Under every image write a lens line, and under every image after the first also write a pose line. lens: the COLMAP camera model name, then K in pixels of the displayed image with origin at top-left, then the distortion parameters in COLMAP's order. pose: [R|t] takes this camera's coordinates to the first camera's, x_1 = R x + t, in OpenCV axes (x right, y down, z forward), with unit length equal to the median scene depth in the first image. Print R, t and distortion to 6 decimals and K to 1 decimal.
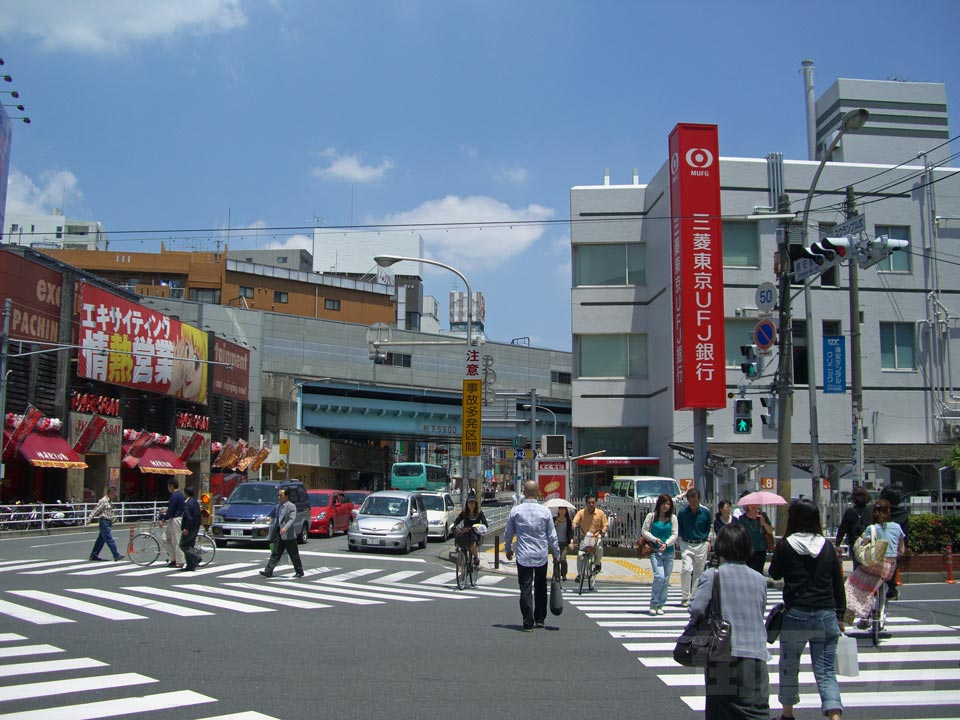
lens RADIAL K [[1031.2, 0, 480.0], [0, 1031.2, 360.0], [0, 0, 1]] dist [-0.140234, 0.023712]
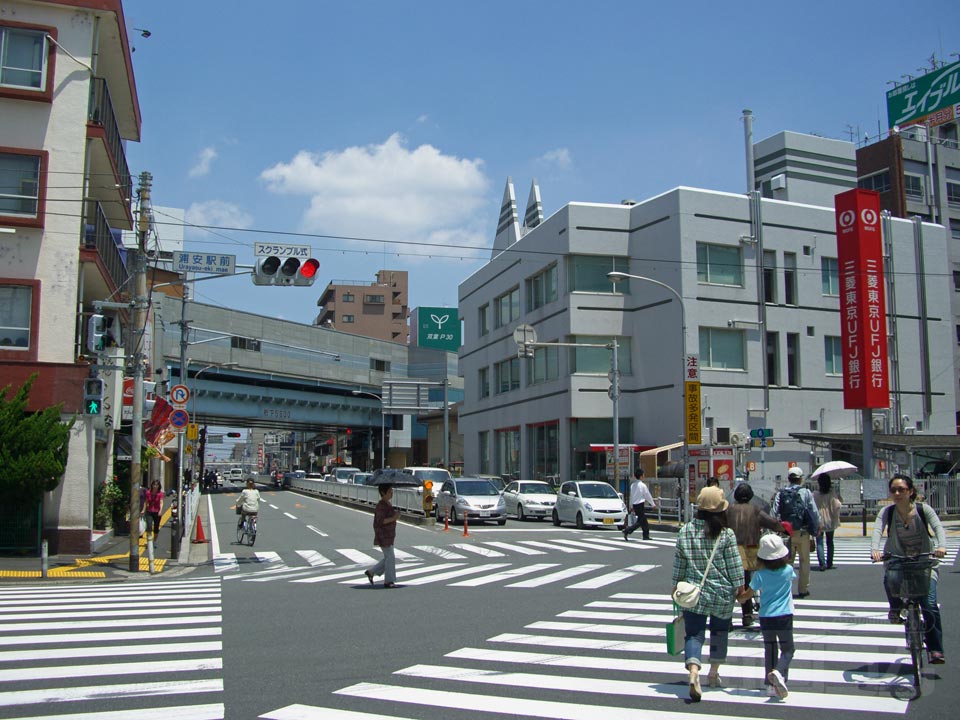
lens RADIAL K [[1054.6, 0, 456.4], [0, 1054.6, 360.0], [0, 0, 1]] dist [-0.178929, 0.121247]
pose [[0.942343, 0.028766, 0.333409, -0.418466], [-0.034821, 0.999319, 0.012196, -0.007002], [-0.332831, -0.023103, 0.942703, -0.039785]]
